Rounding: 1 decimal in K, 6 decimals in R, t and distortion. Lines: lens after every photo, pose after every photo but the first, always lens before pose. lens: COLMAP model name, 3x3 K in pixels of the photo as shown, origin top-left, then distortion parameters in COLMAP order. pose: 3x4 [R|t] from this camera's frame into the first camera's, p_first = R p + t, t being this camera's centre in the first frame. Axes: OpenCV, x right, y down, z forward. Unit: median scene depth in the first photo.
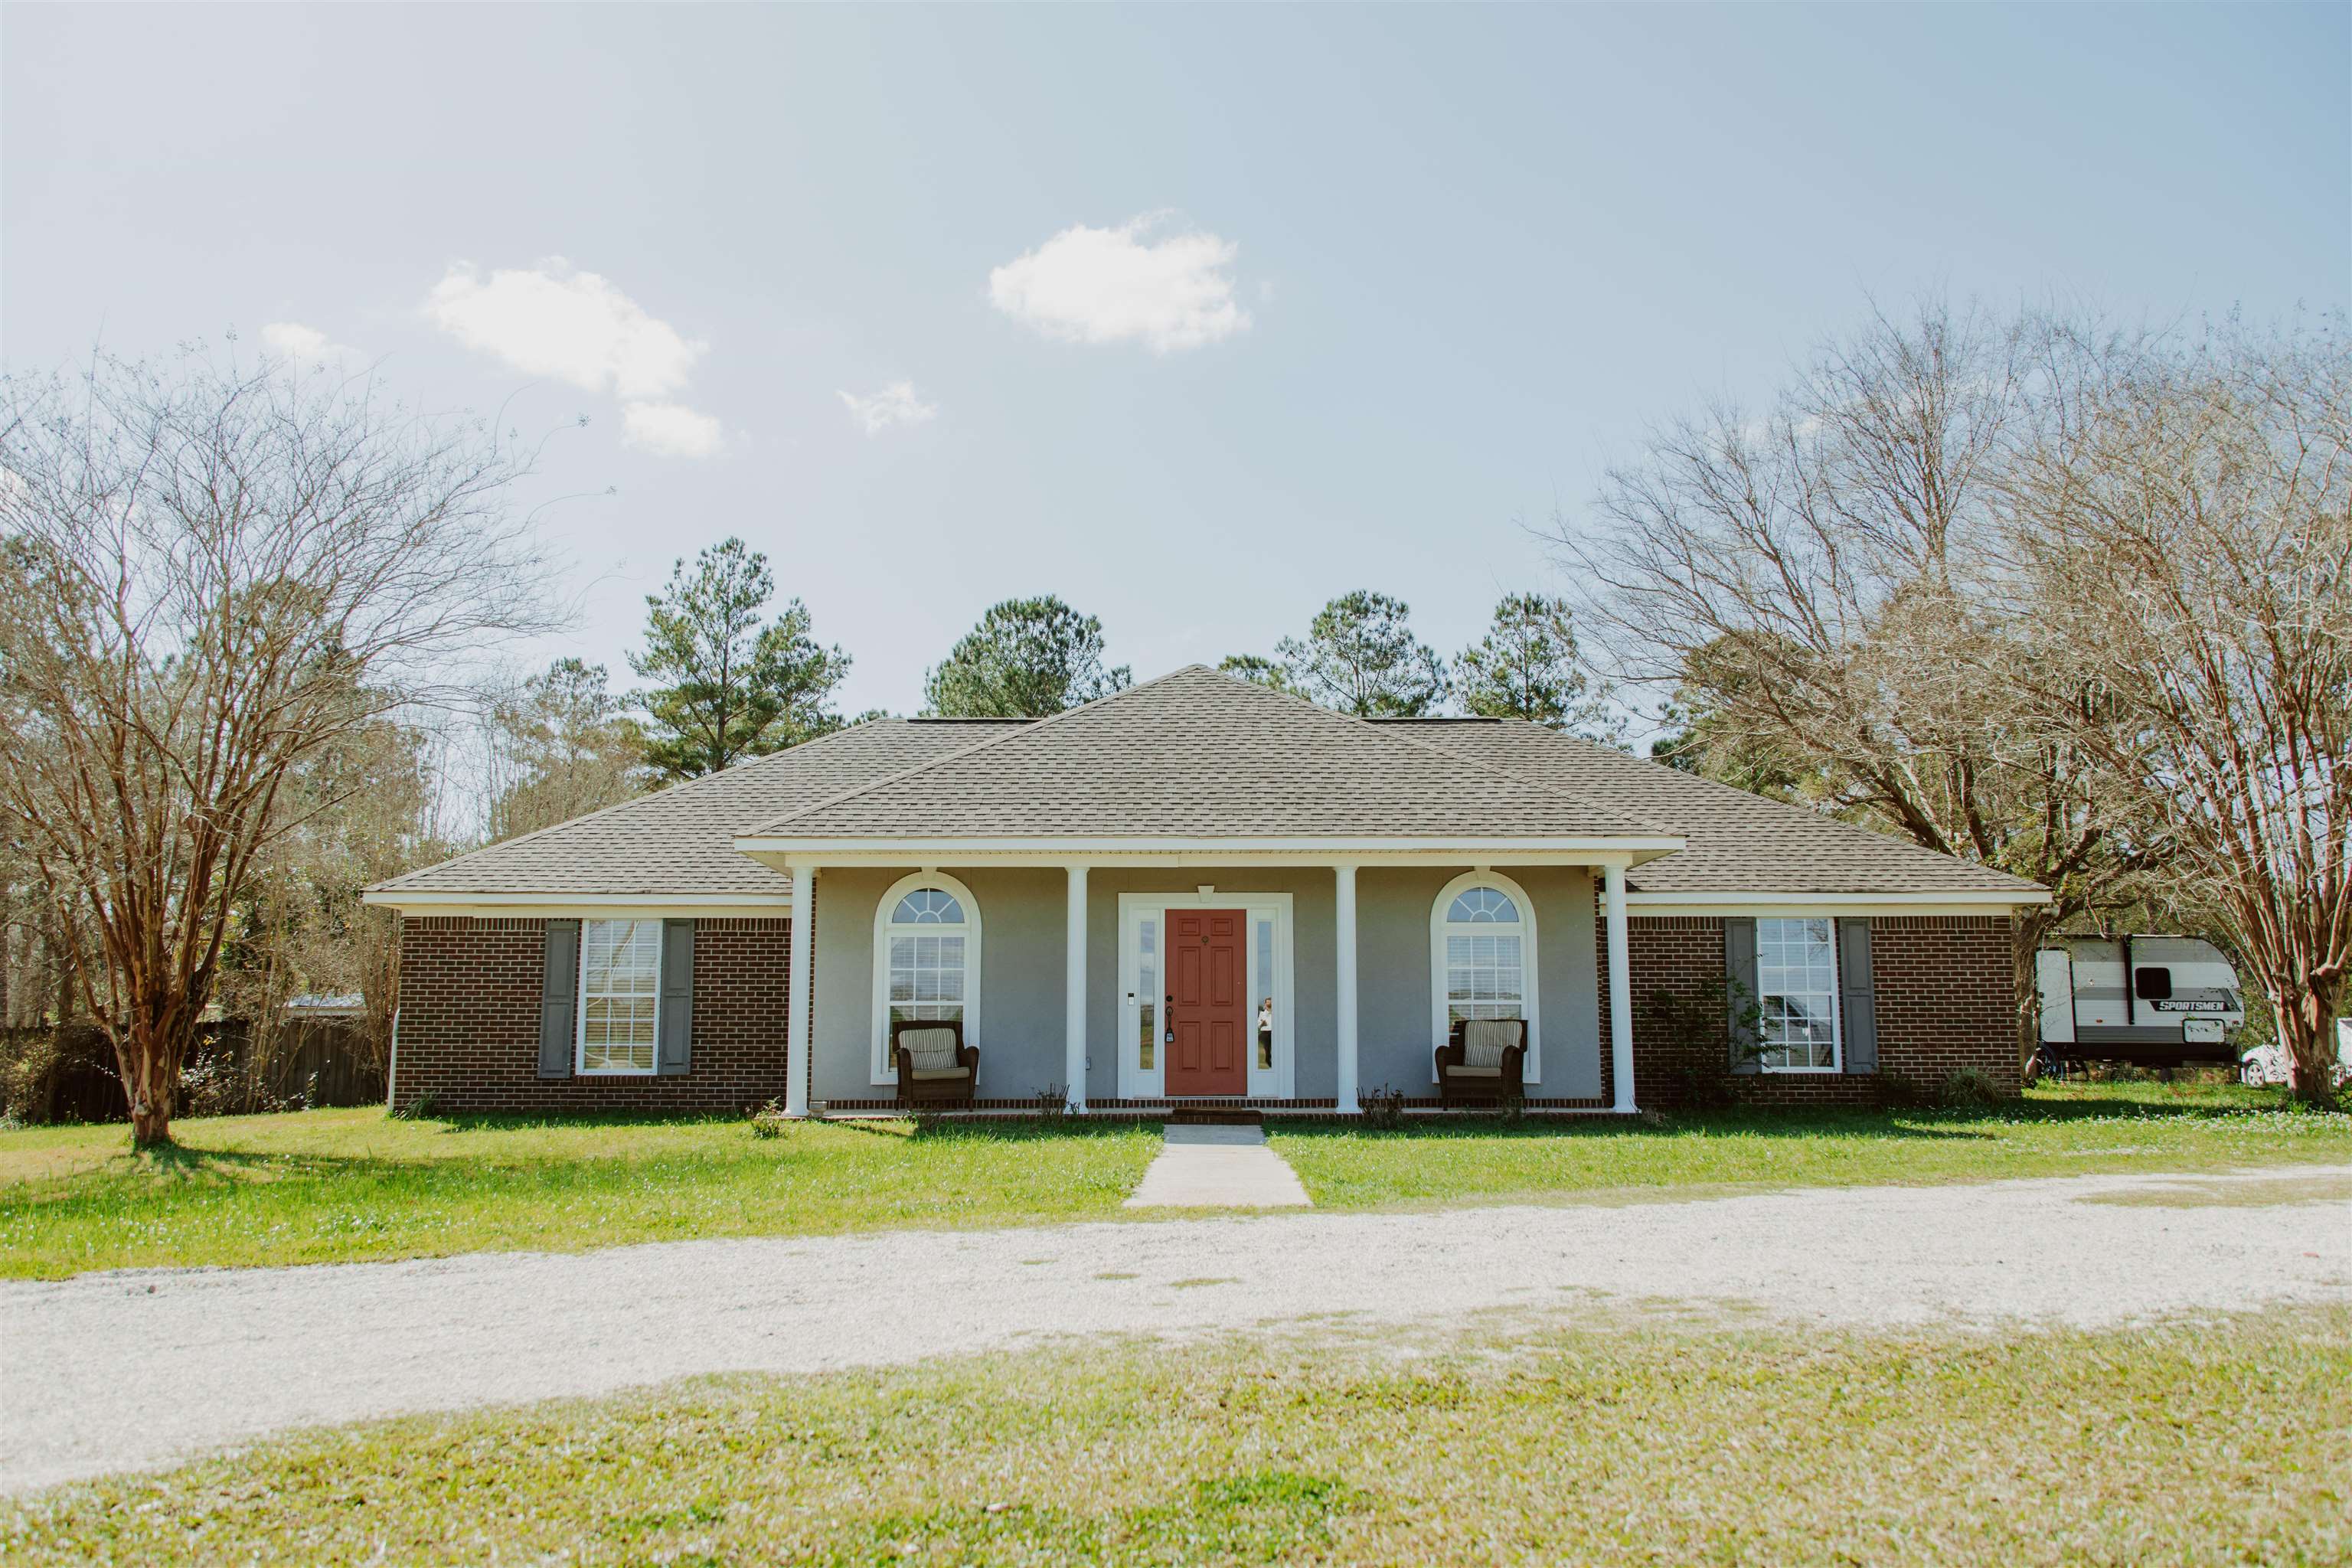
lens RADIAL K [[1882.2, 0, 1174.3], [0, 1882.2, 788.5], [0, 0, 1]] dist [-0.150466, 0.100340]
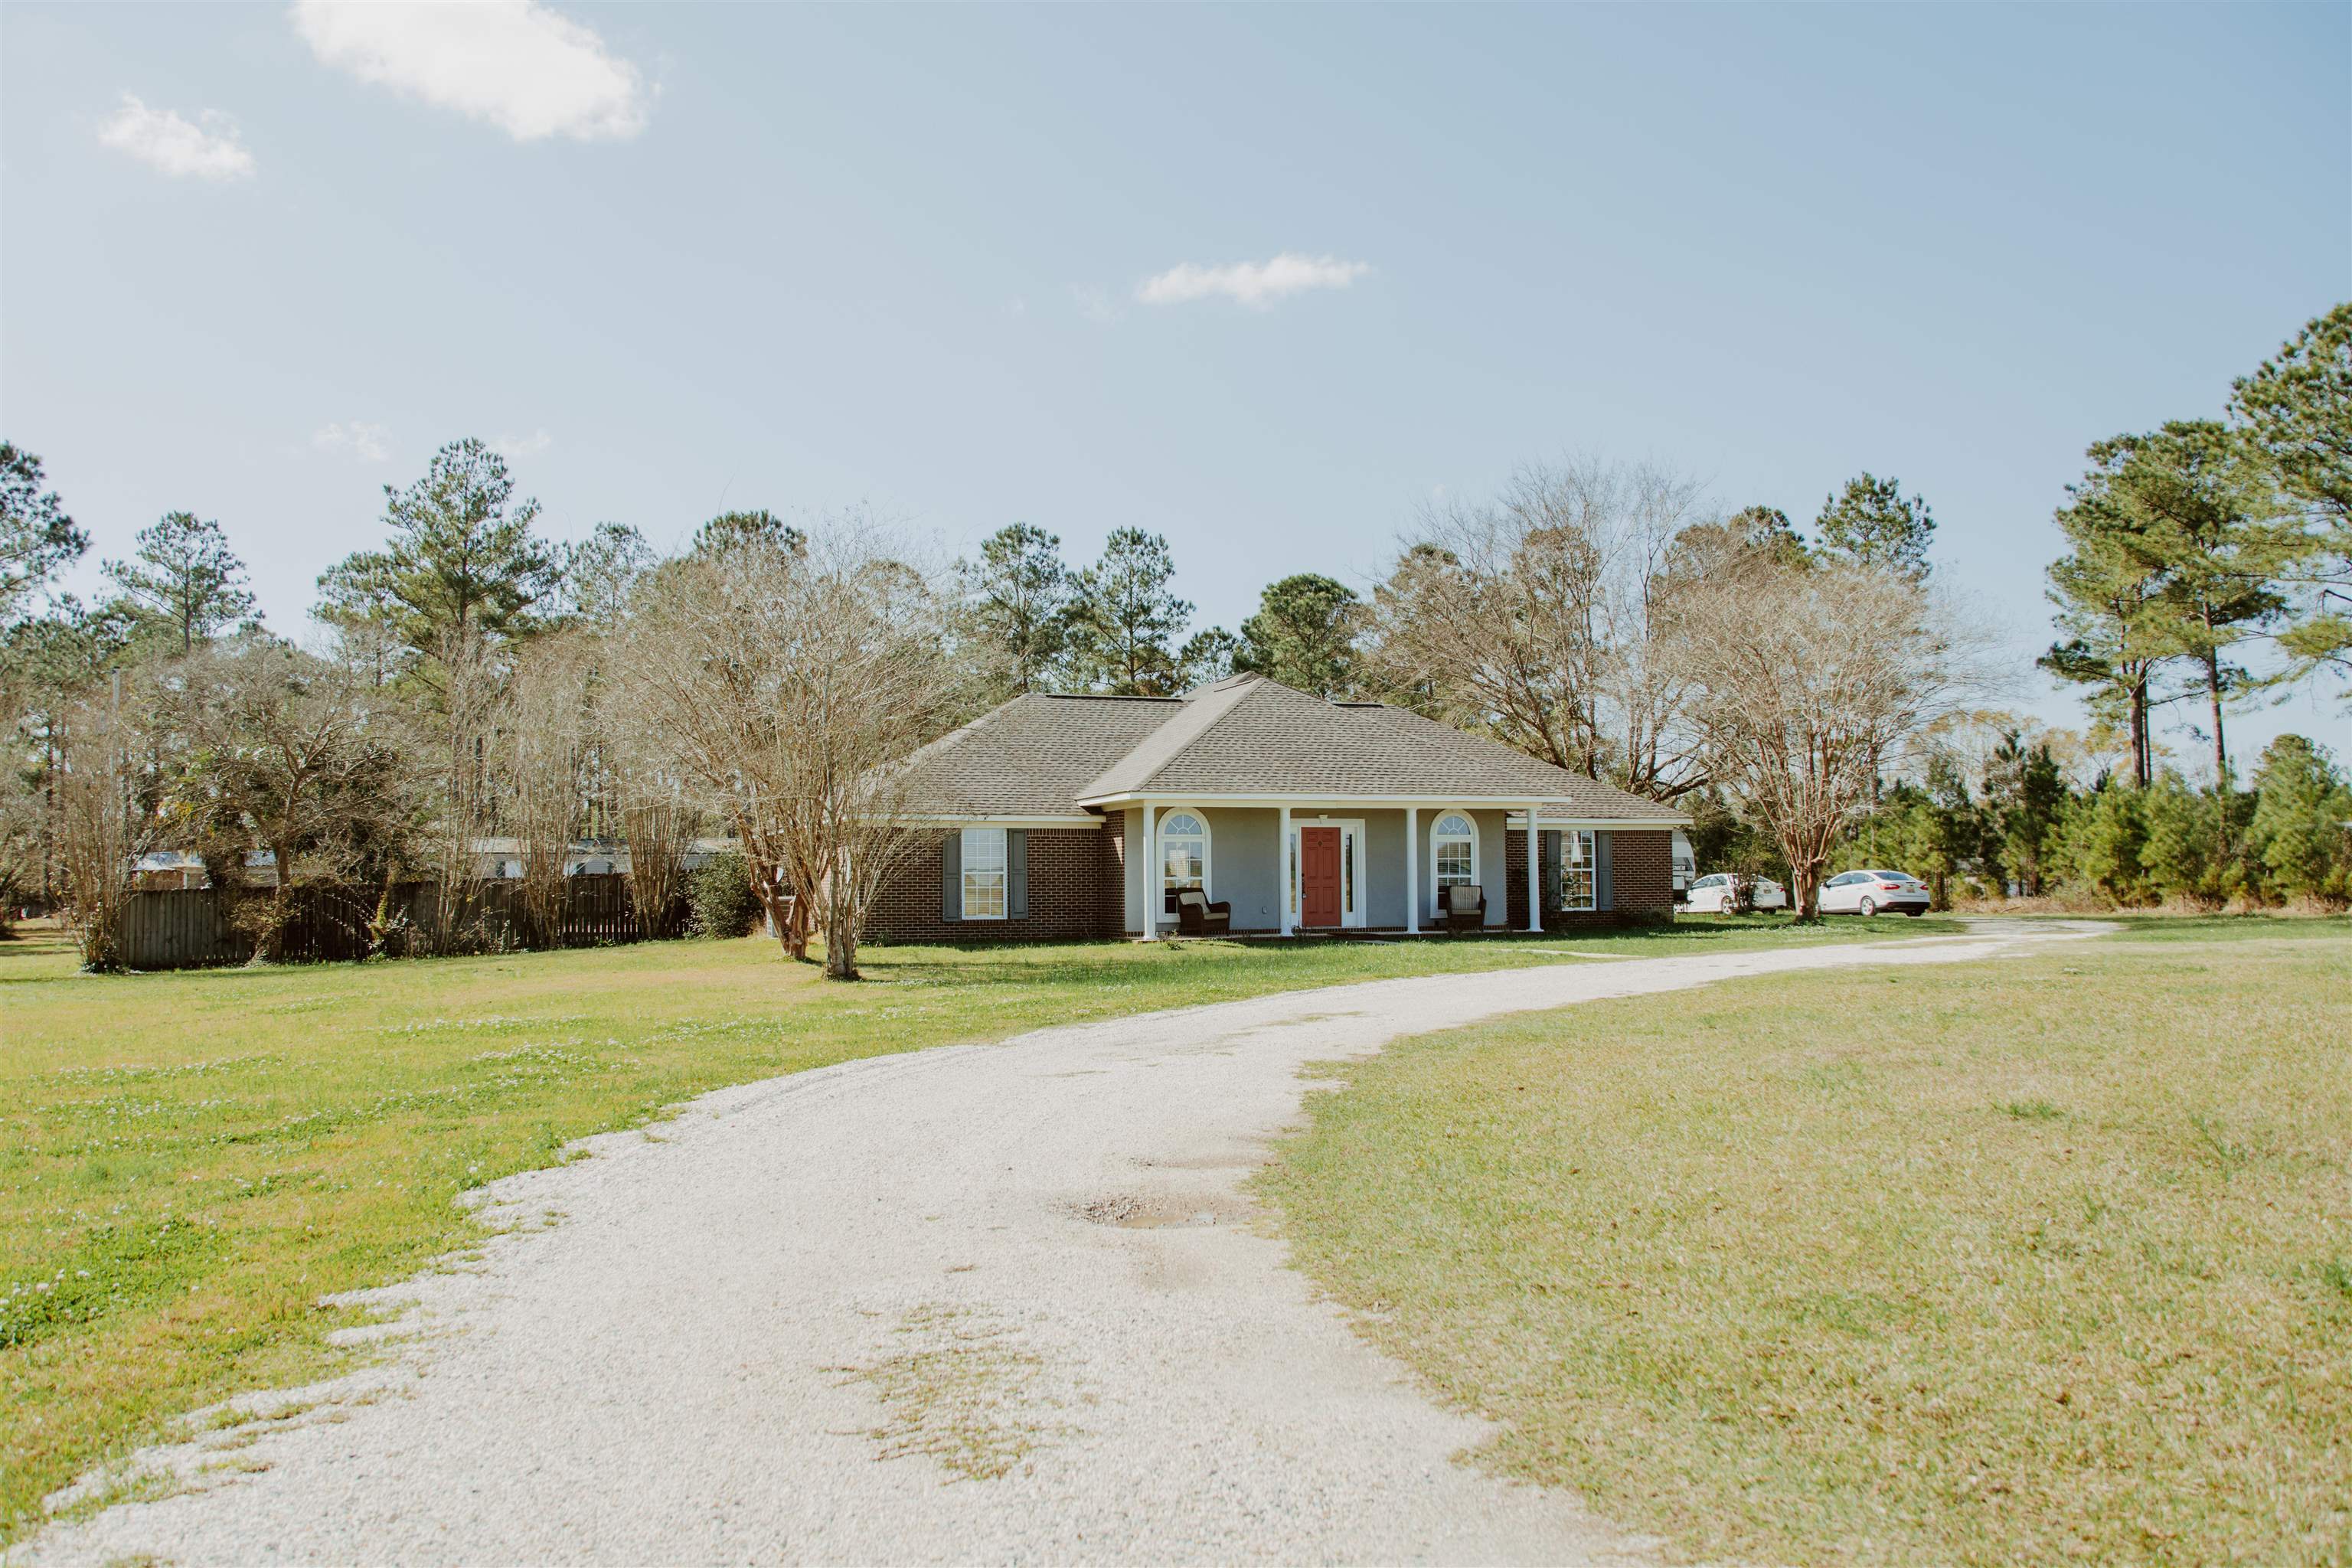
lens RADIAL K [[1882.2, 0, 1175.2], [0, 1882.2, 777.0], [0, 0, 1]] dist [-0.150466, 0.100340]
pose [[0.933680, 0.011506, 0.357922, -0.794750], [-0.043240, 0.995793, 0.080785, -0.132517], [-0.355487, -0.090904, 0.930250, -0.709759]]
